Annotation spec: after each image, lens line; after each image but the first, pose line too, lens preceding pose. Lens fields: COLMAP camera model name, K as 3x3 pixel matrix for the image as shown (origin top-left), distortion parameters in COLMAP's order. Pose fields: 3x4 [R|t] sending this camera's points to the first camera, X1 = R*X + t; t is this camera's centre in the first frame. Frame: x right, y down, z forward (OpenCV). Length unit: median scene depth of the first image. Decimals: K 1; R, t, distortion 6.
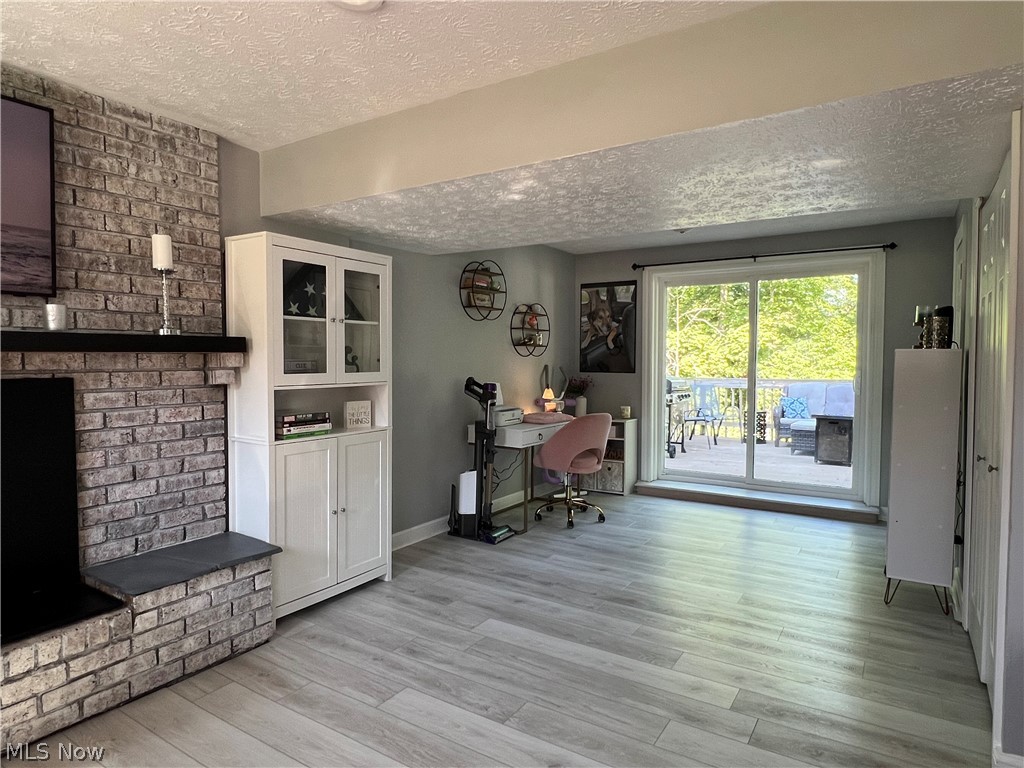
lens RADIAL K [[601.1, 0, 513.2], [0, 601.1, 381.6], [0, 0, 1]] dist [-0.008058, -0.000972]
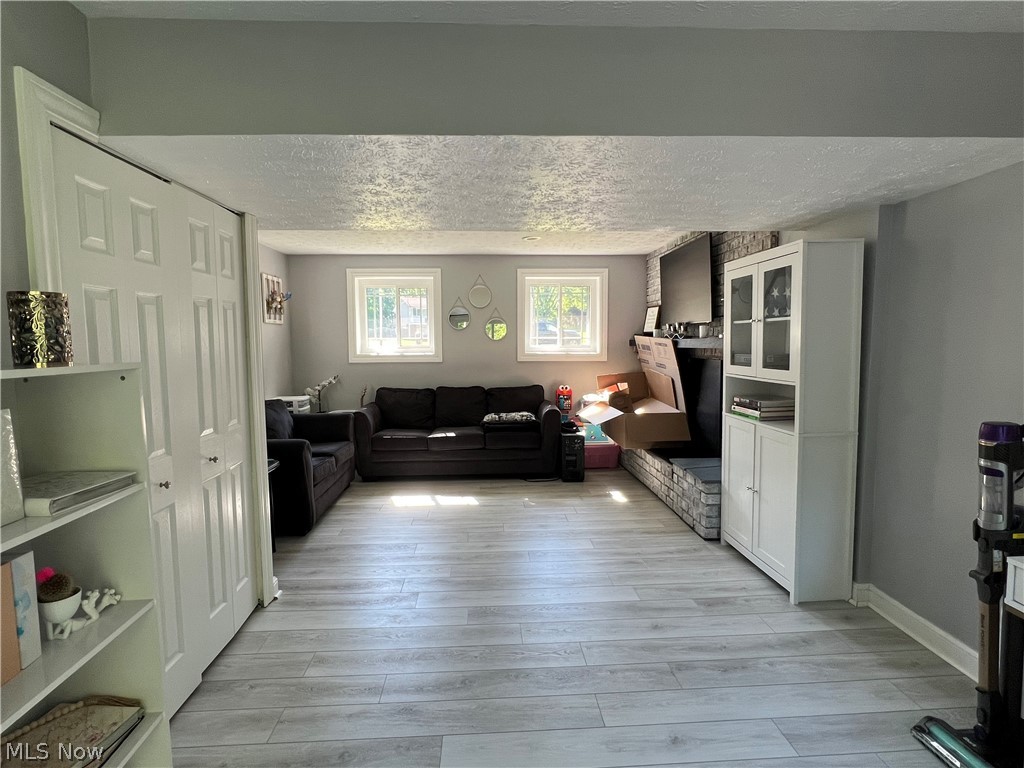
lens RADIAL K [[512.3, 0, 505.1], [0, 512.3, 380.9], [0, 0, 1]] dist [0.000949, -0.000258]
pose [[-0.811184, 0.050633, -0.582594, 0.787854], [-0.015592, 0.994018, 0.108100, -0.104788], [0.584583, 0.096773, -0.805542, 1.832858]]
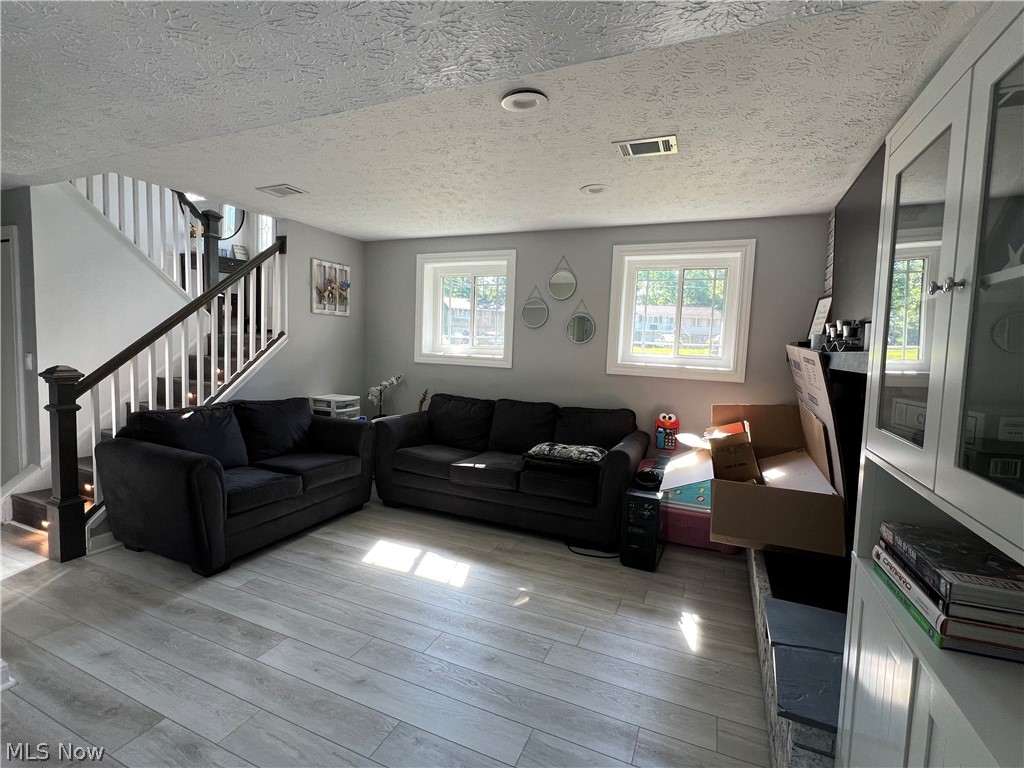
lens RADIAL K [[475.1, 0, 511.9], [0, 475.1, 382.6], [0, 0, 1]] dist [-0.003382, 0.001693]
pose [[-0.984233, -0.022786, -0.175400, -0.044402], [-0.044384, 0.991755, 0.120217, -0.088394], [0.171215, 0.126107, -0.977130, 1.462227]]
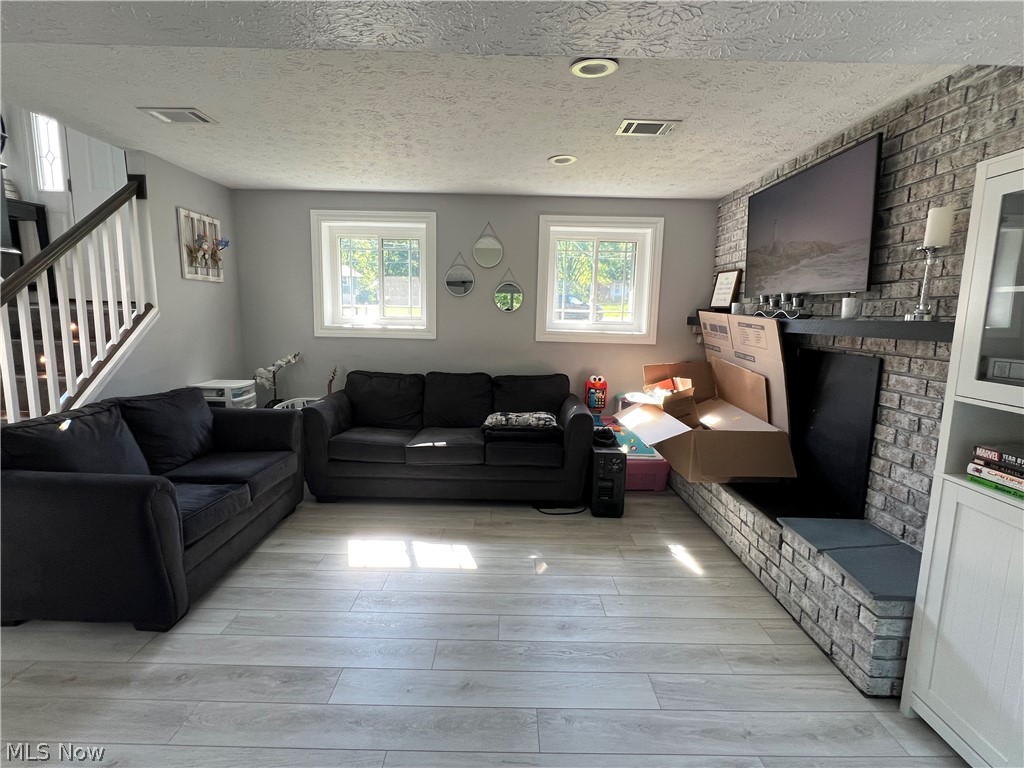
lens RADIAL K [[475.1, 0, 506.6], [0, 475.1, 380.9], [0, 0, 1]] dist [-0.003382, 0.001693]
pose [[-0.837027, 0.060463, -0.543811, 0.352770], [-0.042408, 0.983717, 0.174647, -0.088244], [0.545516, 0.169247, -0.820834, 1.280267]]
